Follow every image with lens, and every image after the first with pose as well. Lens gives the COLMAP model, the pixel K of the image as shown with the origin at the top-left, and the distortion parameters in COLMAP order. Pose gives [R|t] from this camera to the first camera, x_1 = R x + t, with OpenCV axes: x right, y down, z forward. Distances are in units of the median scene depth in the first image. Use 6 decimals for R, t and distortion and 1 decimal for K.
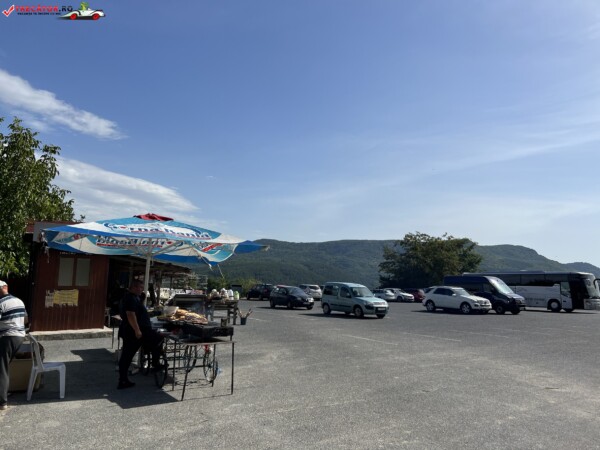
lens RADIAL K [[460.5, 0, 297.3], [0, 460.5, 195.9], [0, 0, 1]] dist [0.056821, -0.000933]
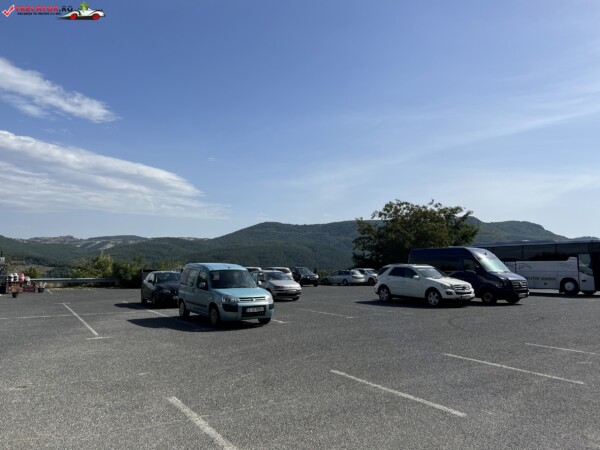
lens RADIAL K [[463.6, 0, 300.4], [0, 463.6, 213.3], [0, 0, 1]] dist [0.046396, -0.005974]
pose [[0.999746, -0.021765, -0.005903, 0.095635], [0.022150, 0.996888, 0.075650, 0.038609], [0.004239, -0.075761, 0.997117, 0.192343]]
